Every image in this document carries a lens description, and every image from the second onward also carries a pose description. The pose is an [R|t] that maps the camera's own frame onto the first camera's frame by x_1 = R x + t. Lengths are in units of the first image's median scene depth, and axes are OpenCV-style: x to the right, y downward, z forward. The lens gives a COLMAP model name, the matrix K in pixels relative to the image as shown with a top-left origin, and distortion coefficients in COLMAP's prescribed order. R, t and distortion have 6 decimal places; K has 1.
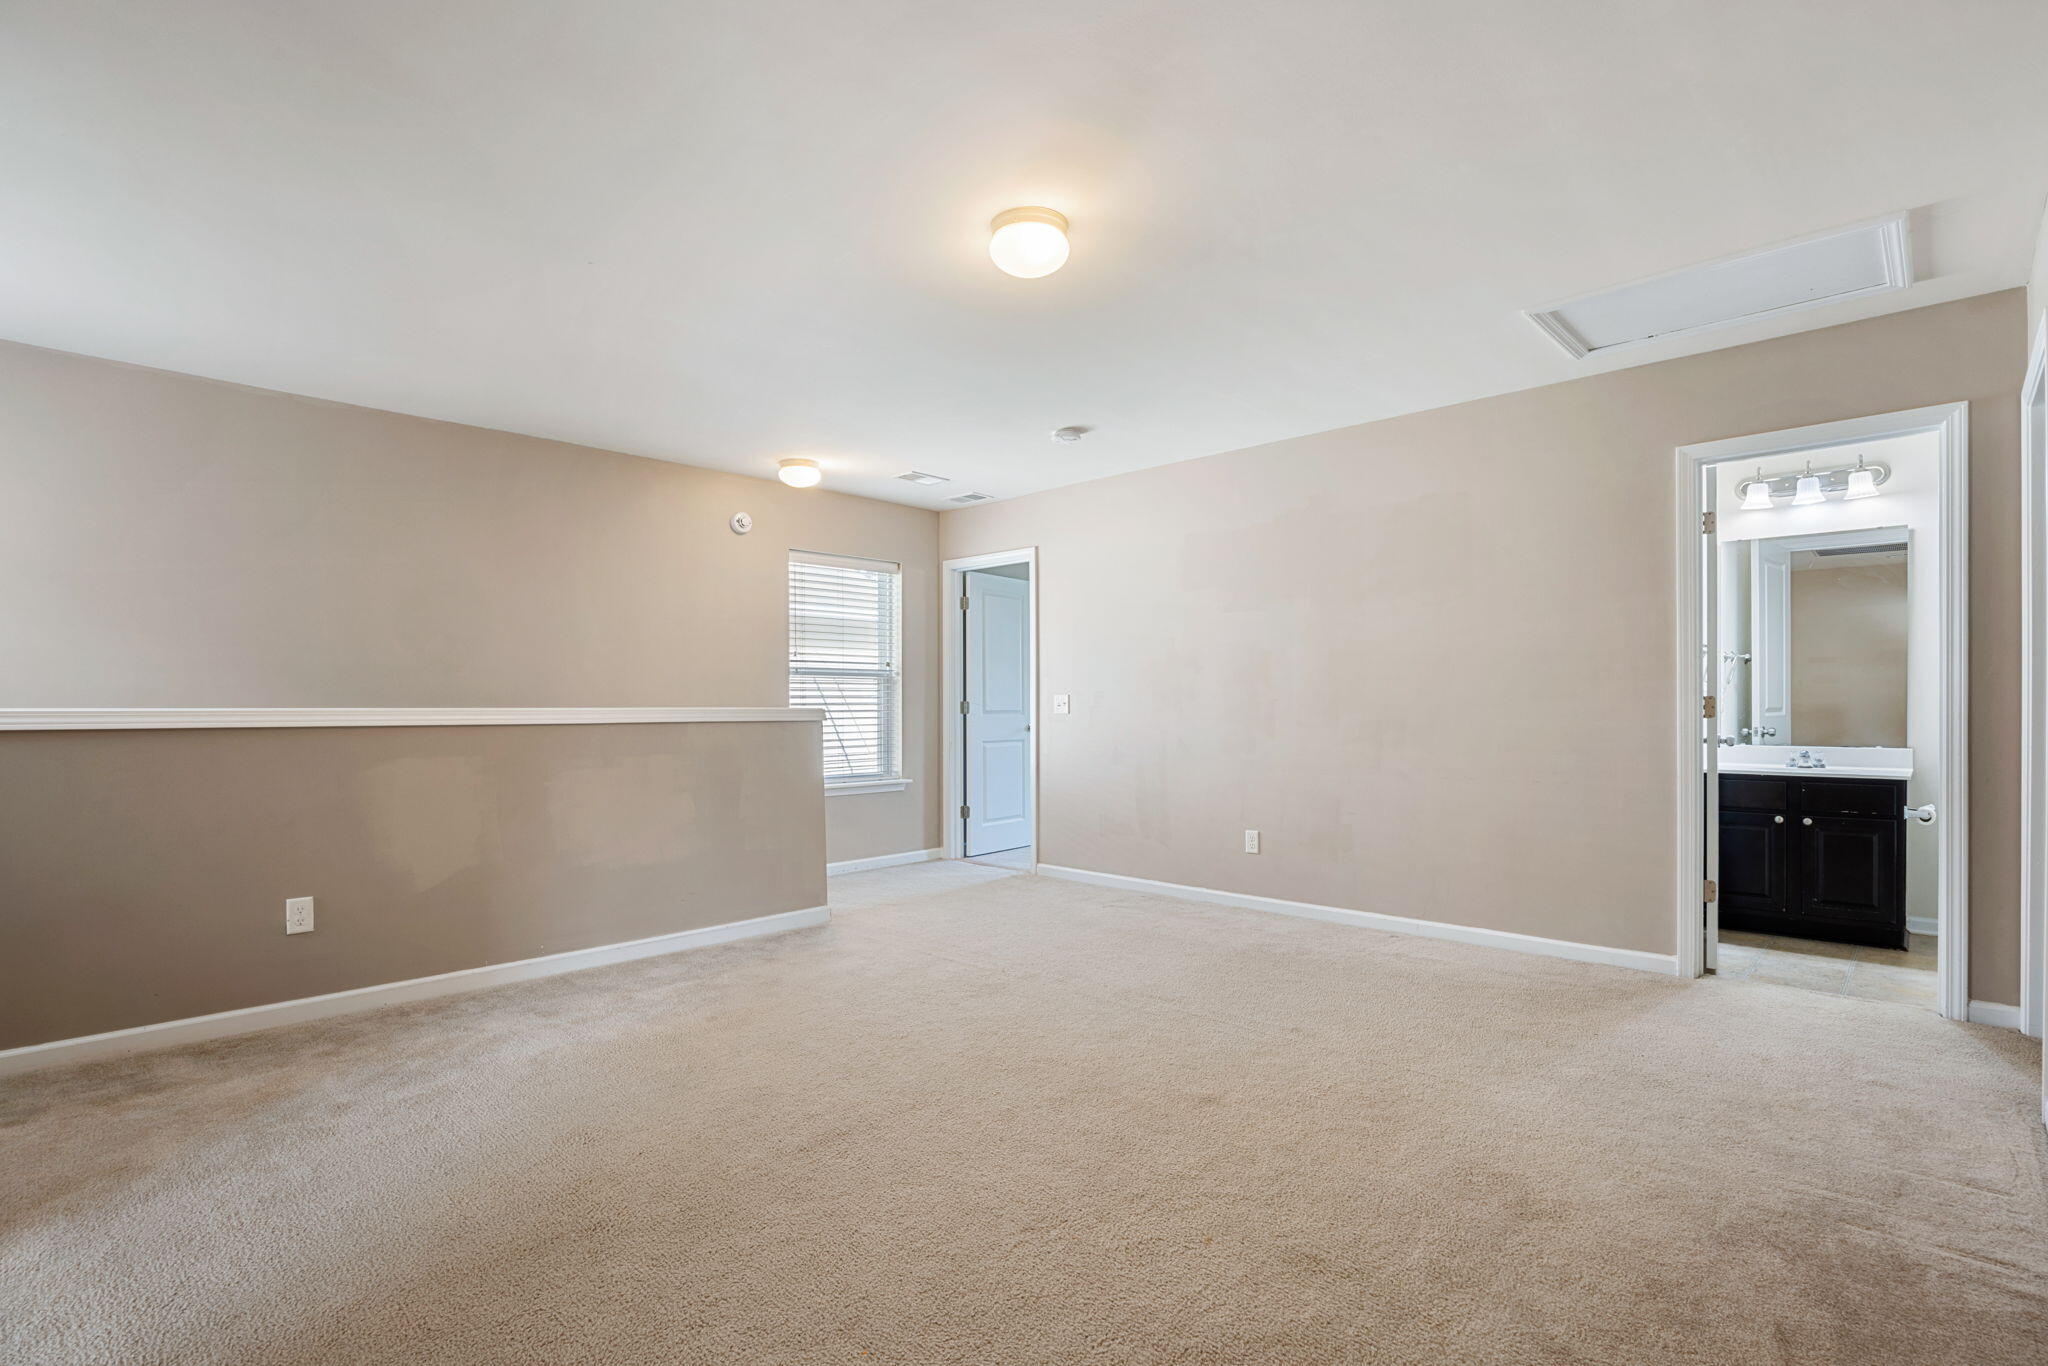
lens RADIAL K [[1024.2, 0, 1027.9], [0, 1024.2, 722.8], [0, 0, 1]] dist [-0.001176, -0.000378]
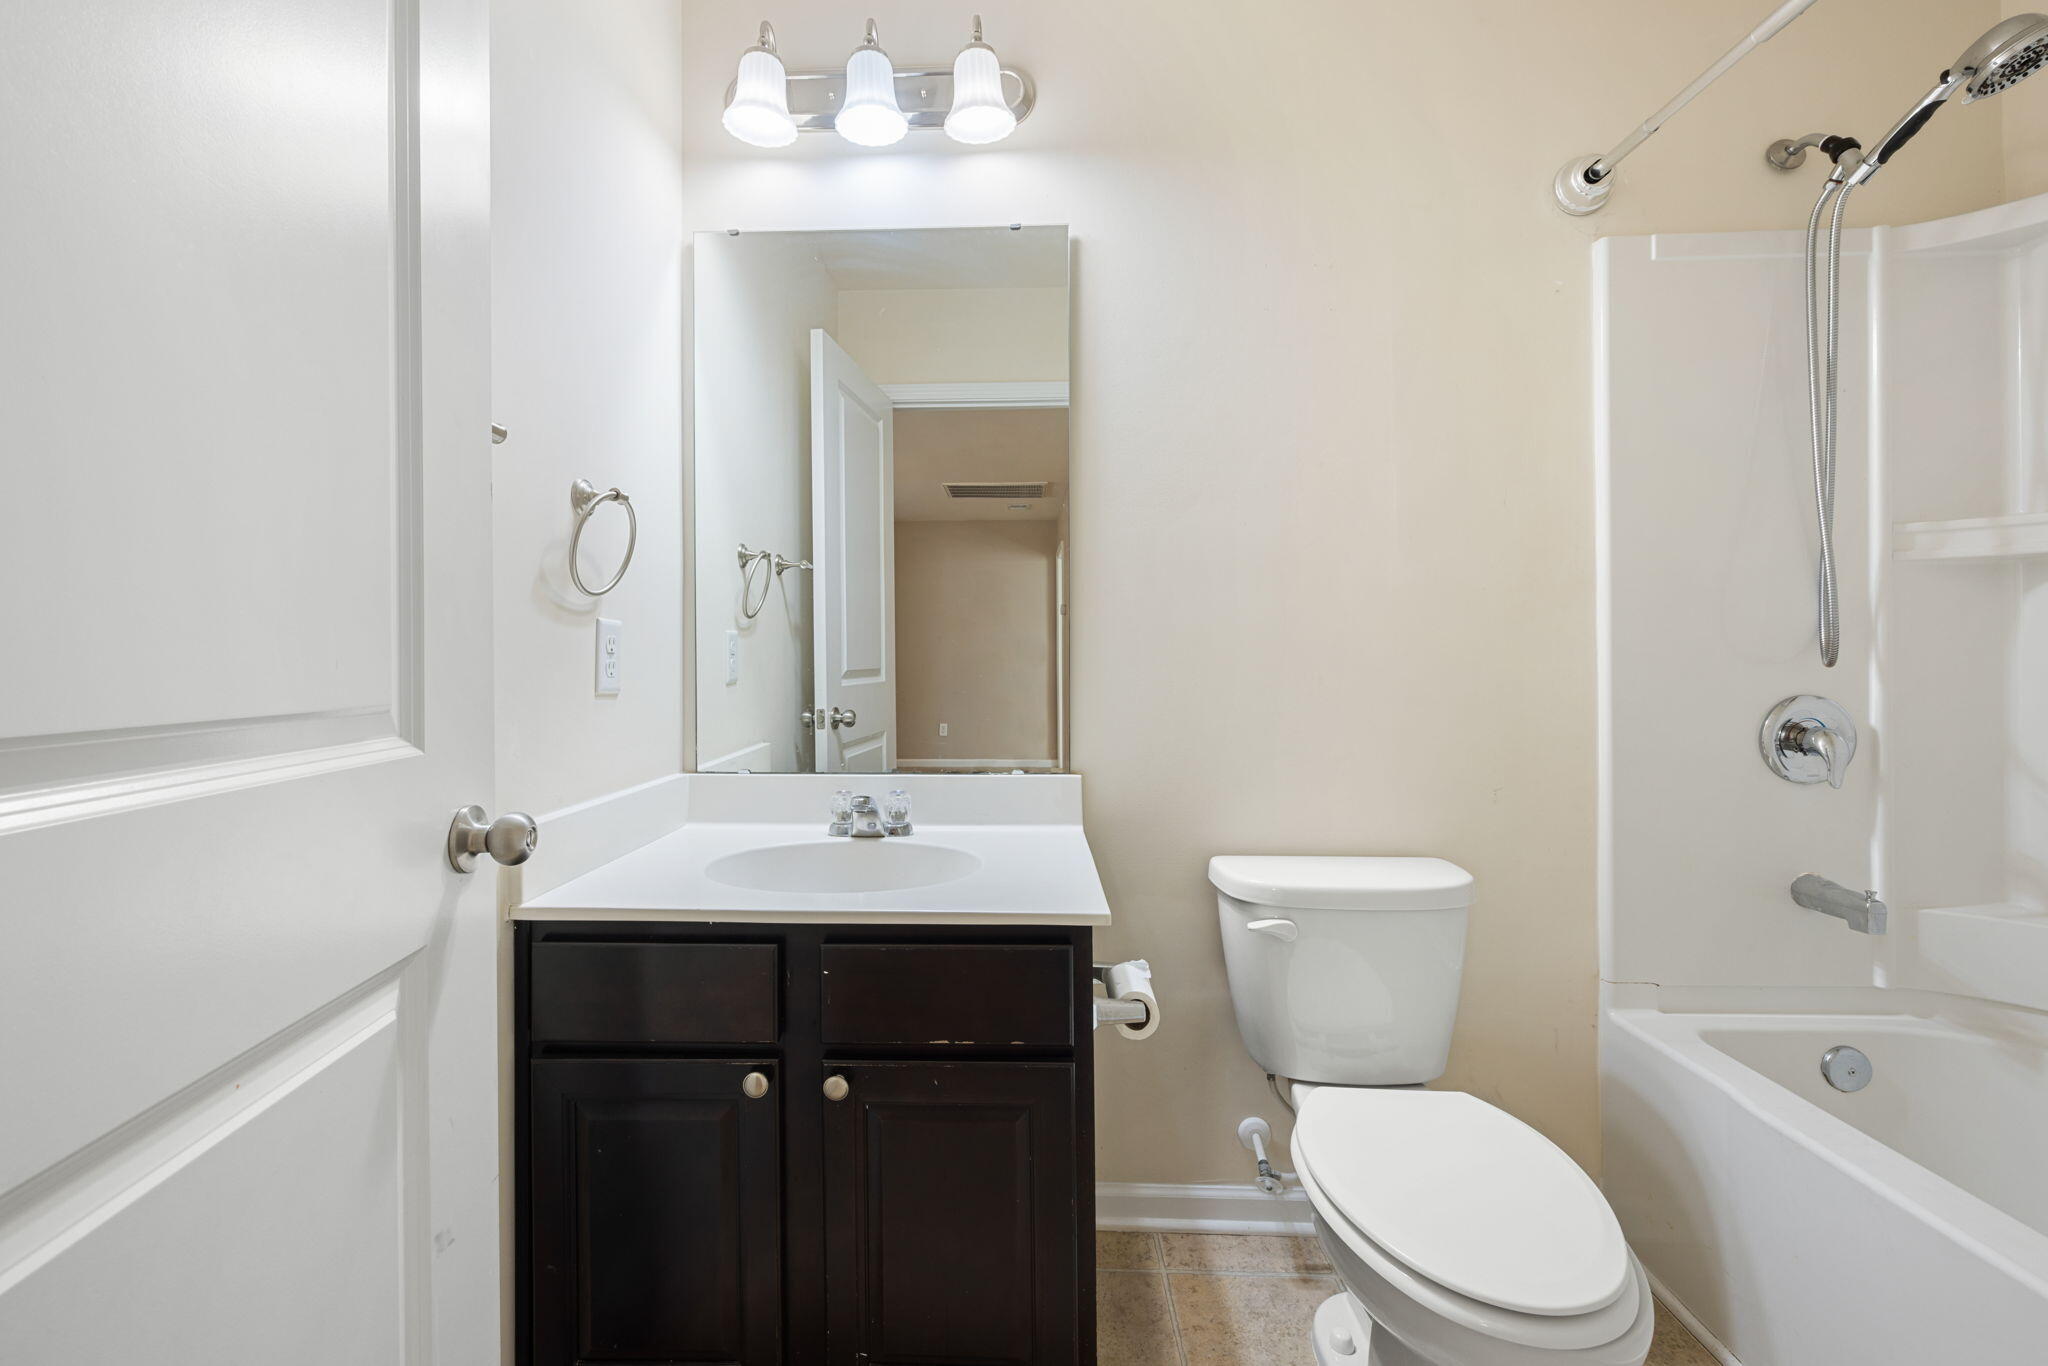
lens RADIAL K [[1002.6, 0, 1024.0], [0, 1002.6, 683.0], [0, 0, 1]] dist [0.000233, -0.000102]
pose [[0.751750, -0.012196, 0.659335, 0.557516], [0.009158, 0.999926, 0.008054, -0.014290], [-0.659384, -0.000017, 0.751806, 0.682568]]
